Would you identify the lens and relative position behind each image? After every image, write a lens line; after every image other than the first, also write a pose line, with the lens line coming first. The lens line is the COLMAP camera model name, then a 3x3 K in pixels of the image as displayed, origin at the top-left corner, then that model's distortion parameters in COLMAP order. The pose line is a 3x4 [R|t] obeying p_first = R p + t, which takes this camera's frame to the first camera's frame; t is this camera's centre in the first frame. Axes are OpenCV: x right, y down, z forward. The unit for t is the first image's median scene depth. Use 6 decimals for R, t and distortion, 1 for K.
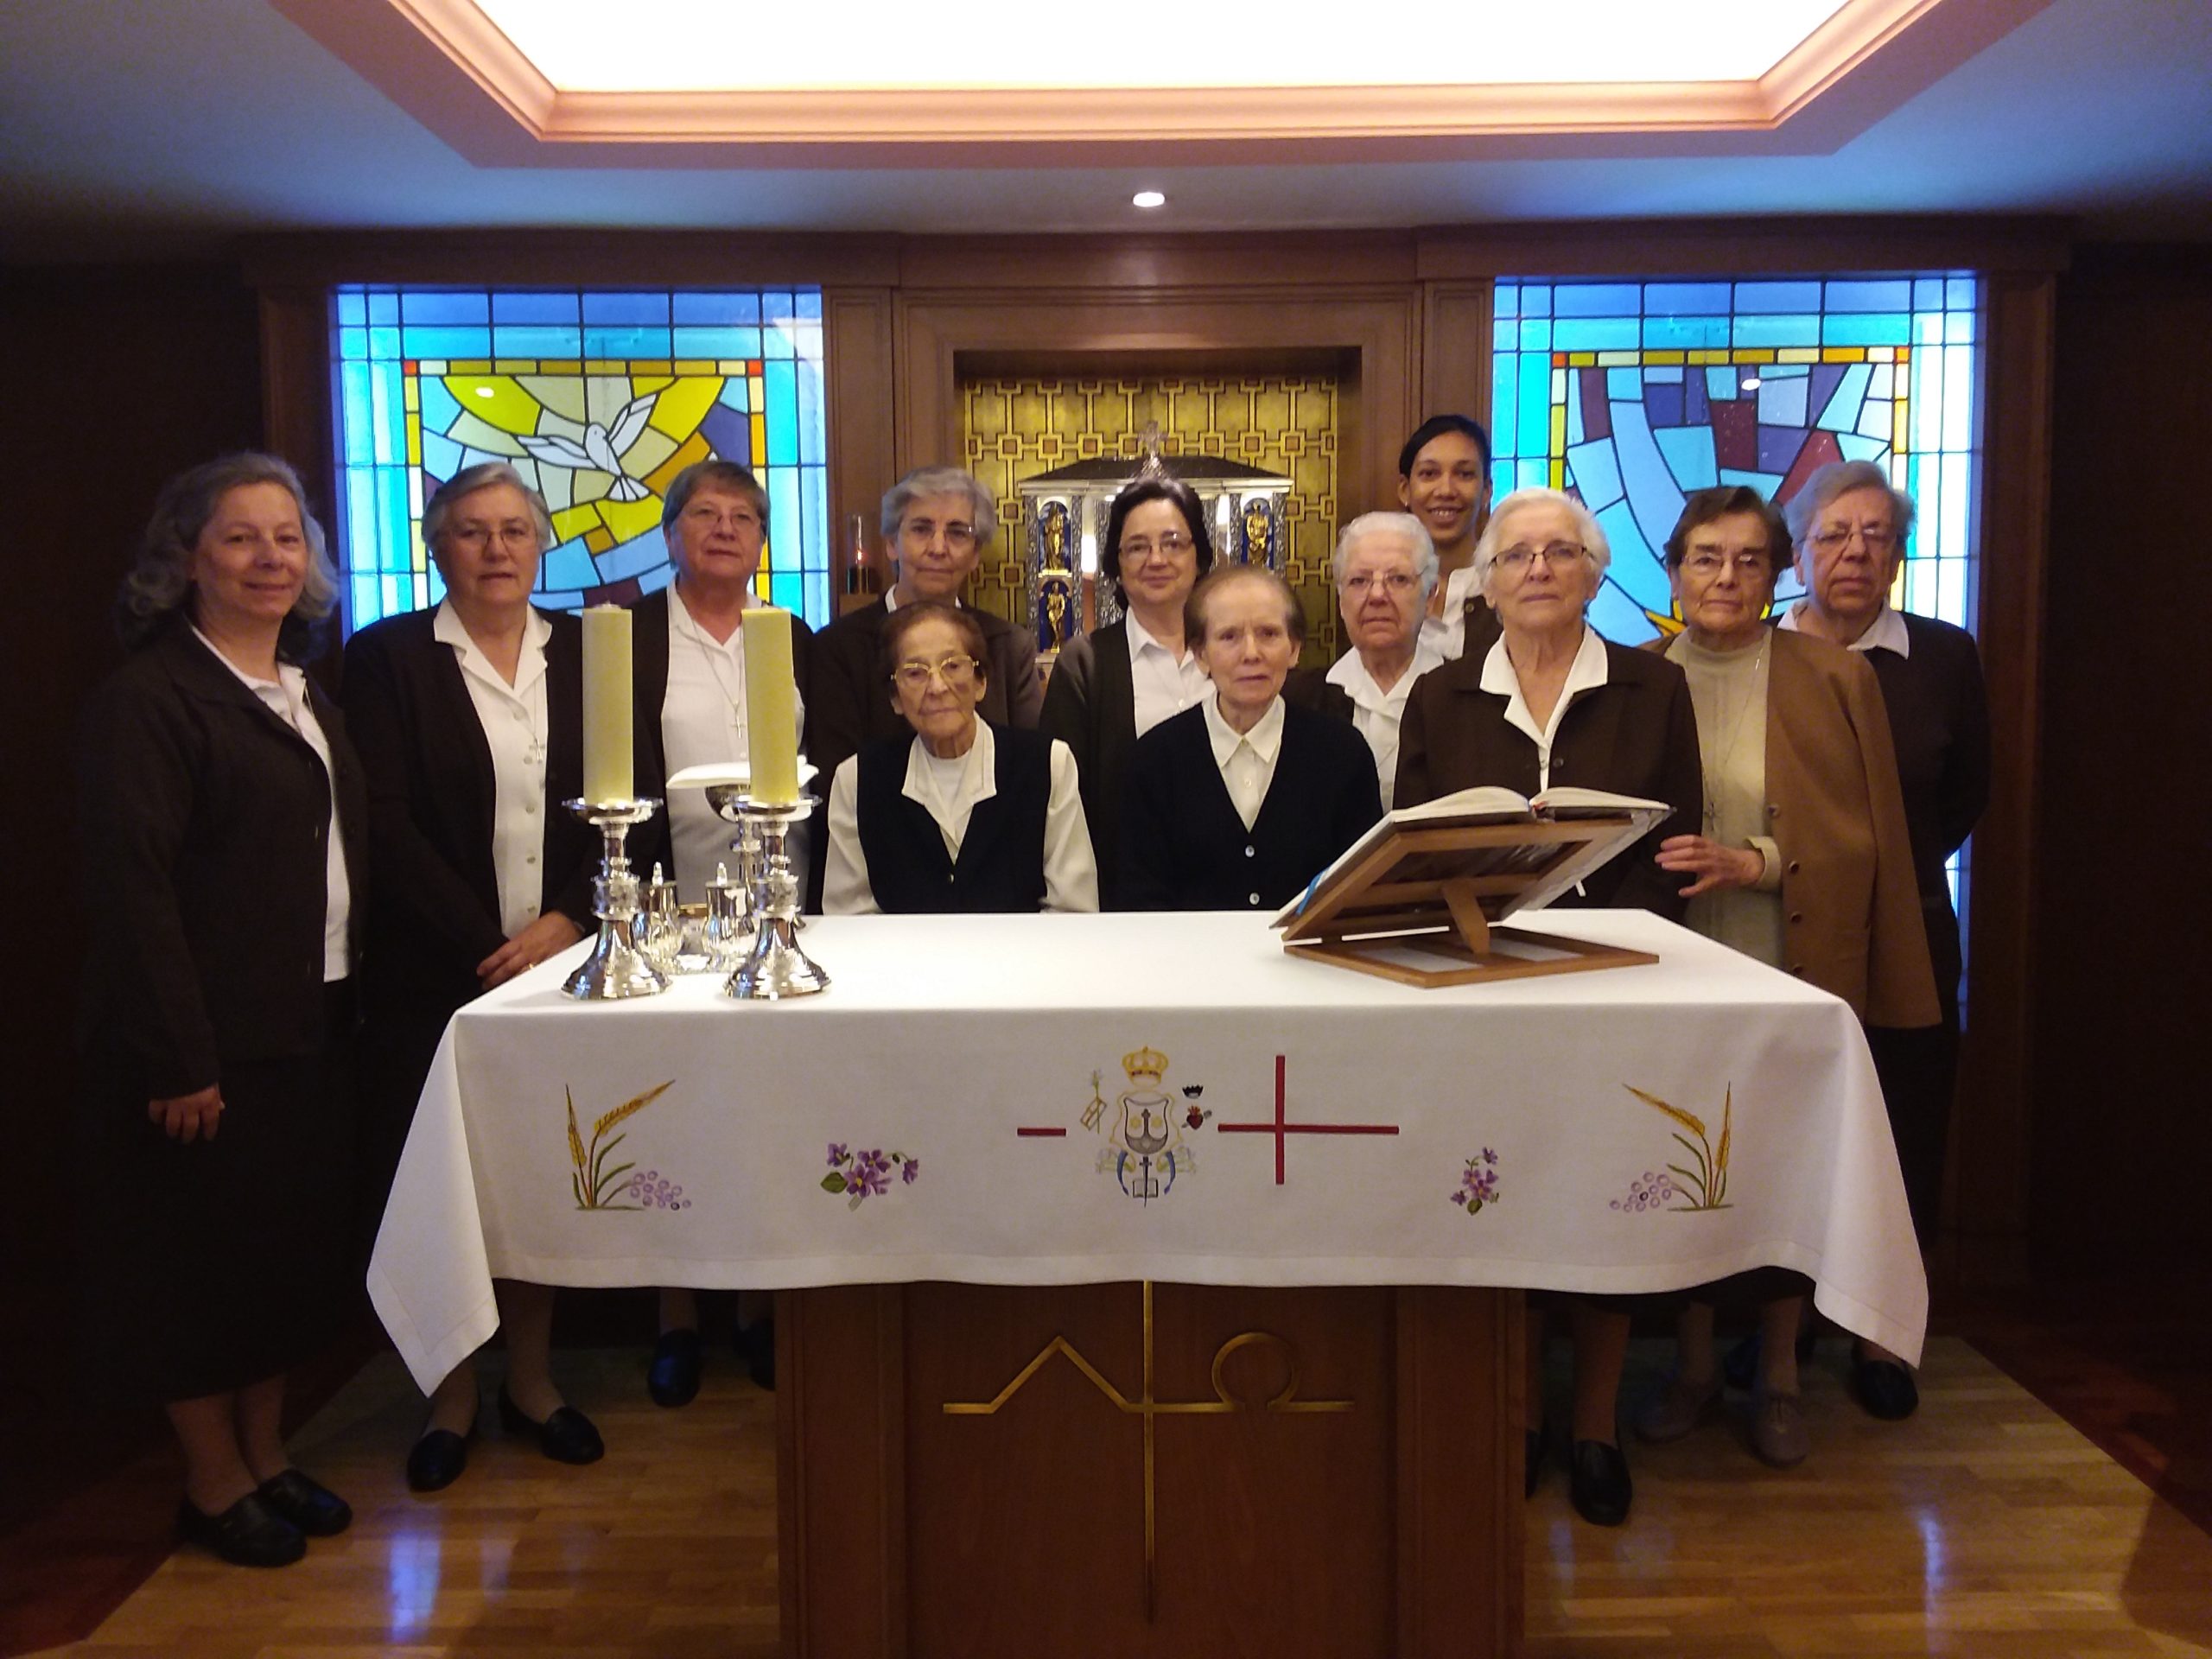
lens RADIAL K [[1834.2, 0, 1106.0], [0, 1834.2, 829.5], [0, 0, 1]] dist [0.237912, -0.260196]
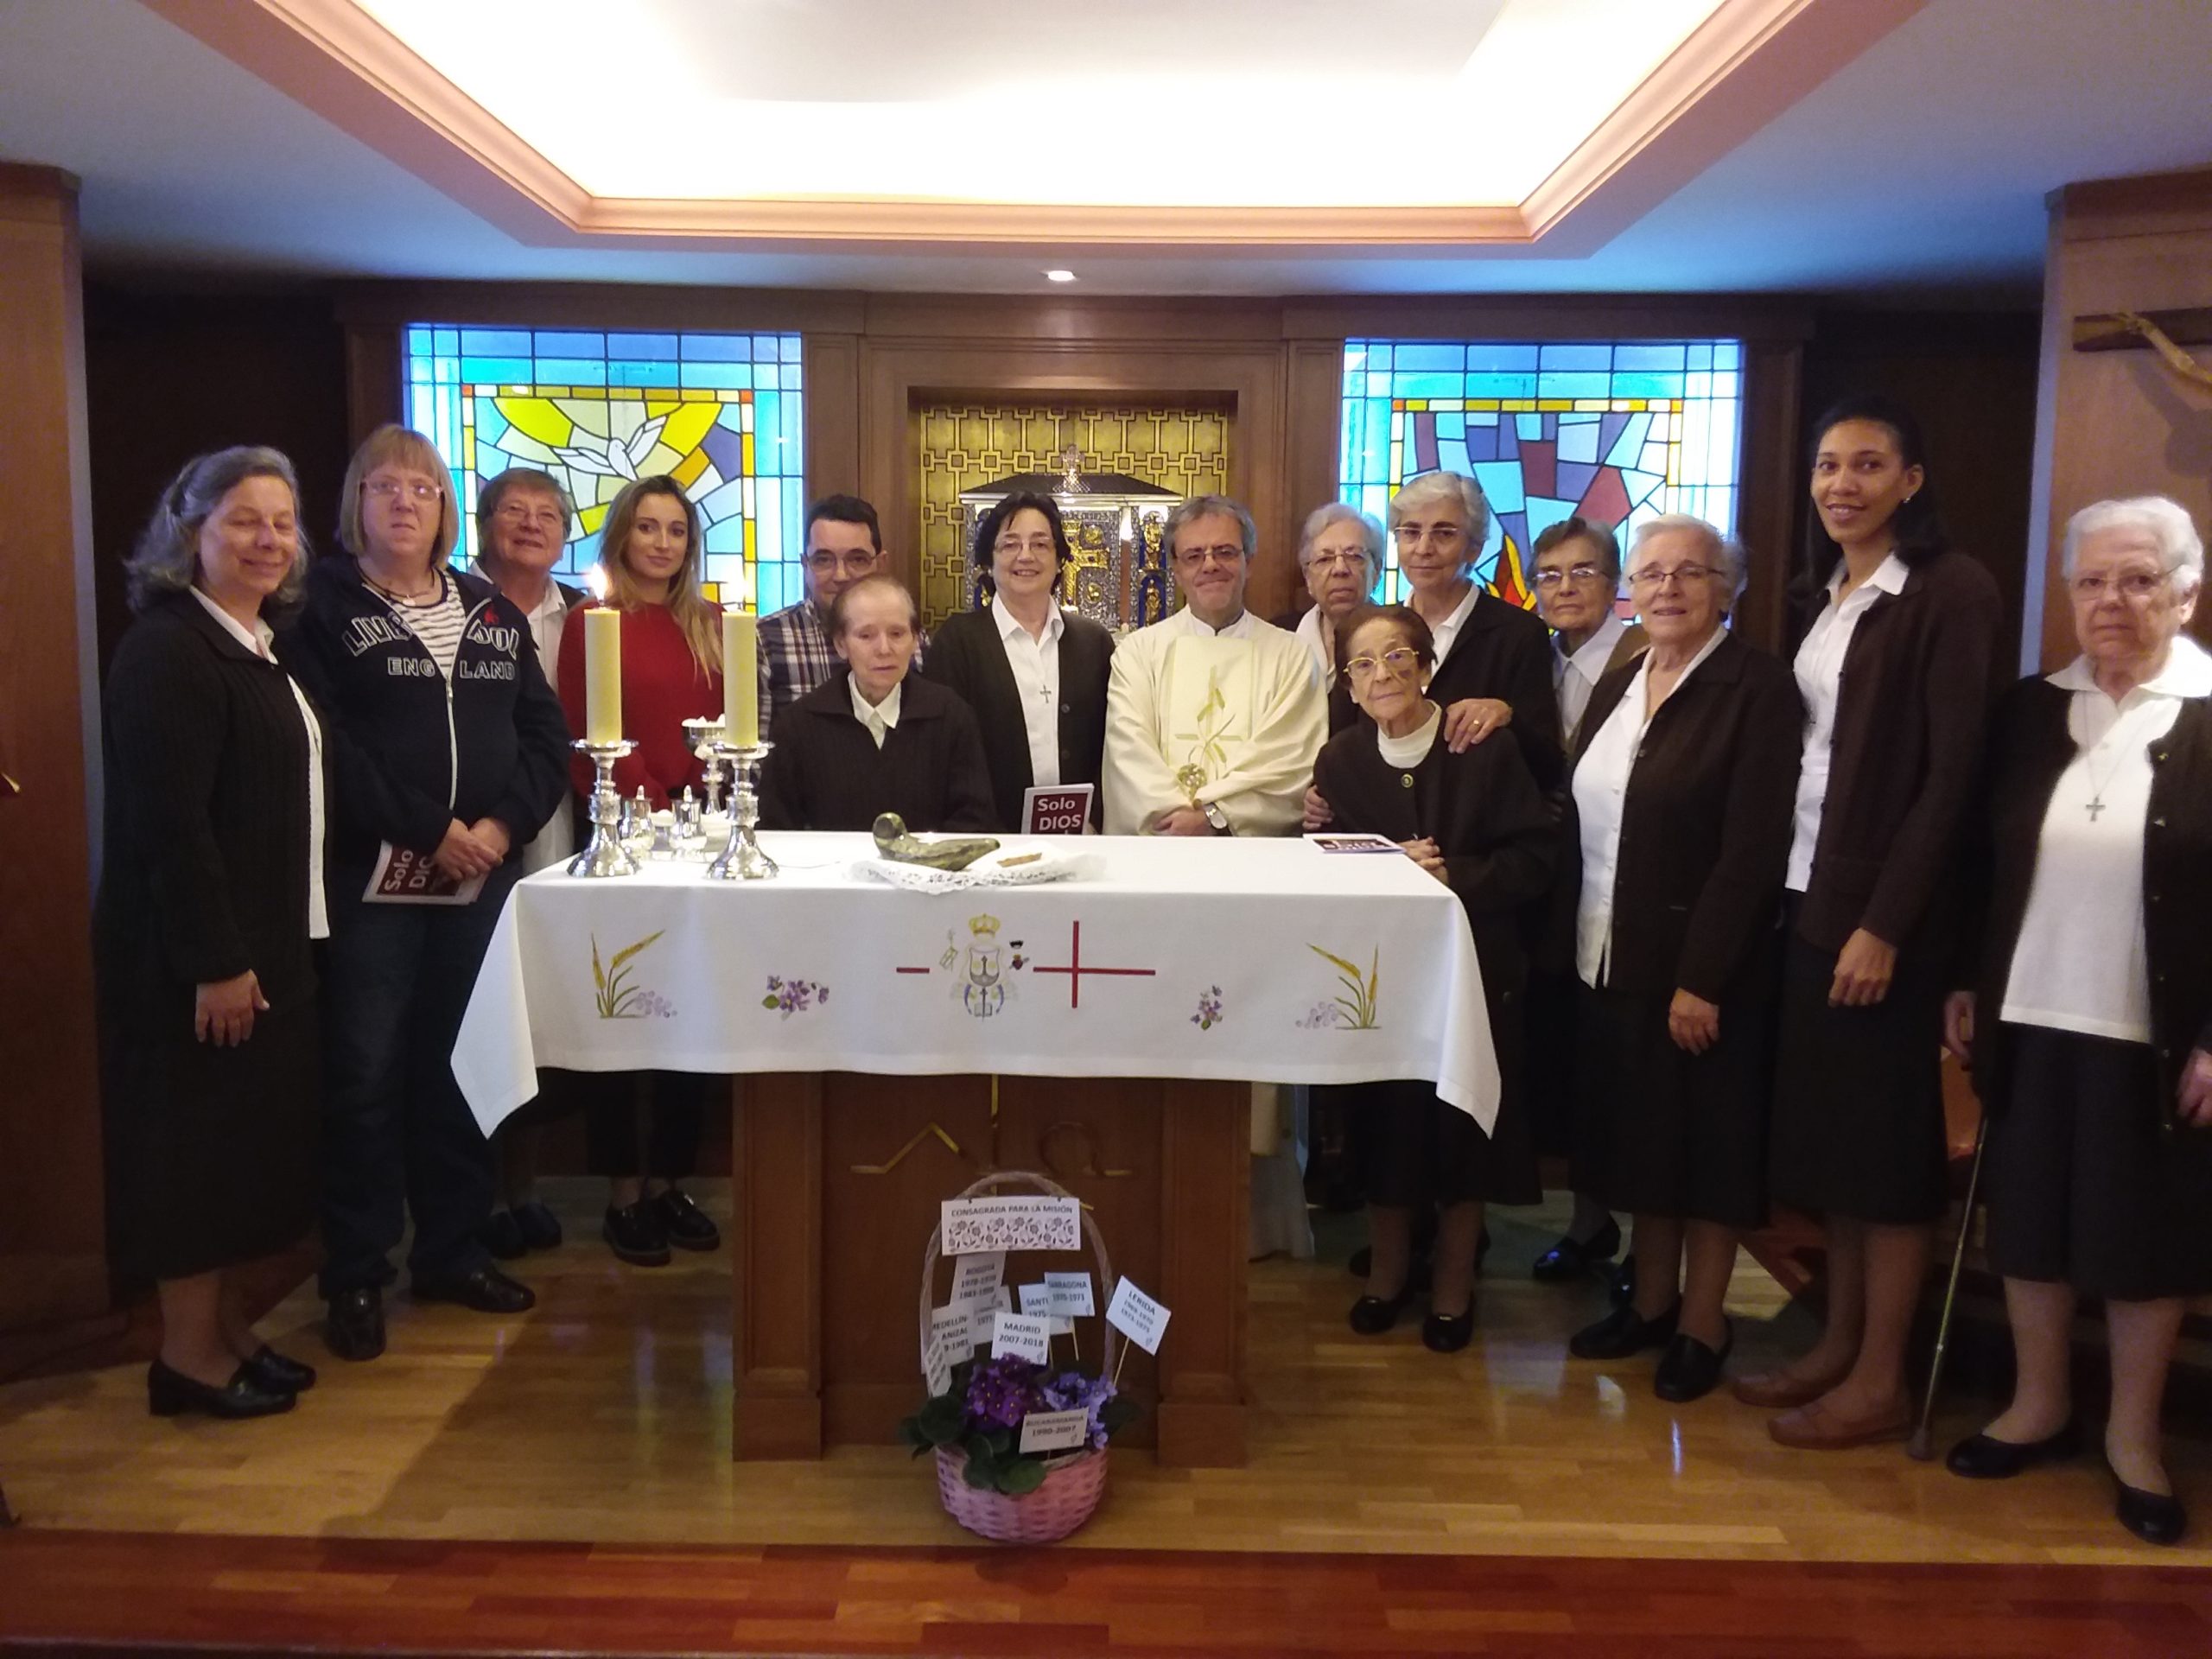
lens RADIAL K [[1749.4, 0, 1106.0], [0, 1749.4, 829.5], [0, 0, 1]] dist [0.166925, 0.000268]
pose [[0.999781, 0.020609, 0.003646, 0.051639], [-0.020686, 0.999535, 0.022410, 0.008267], [-0.003183, -0.022480, 0.999742, -0.182285]]
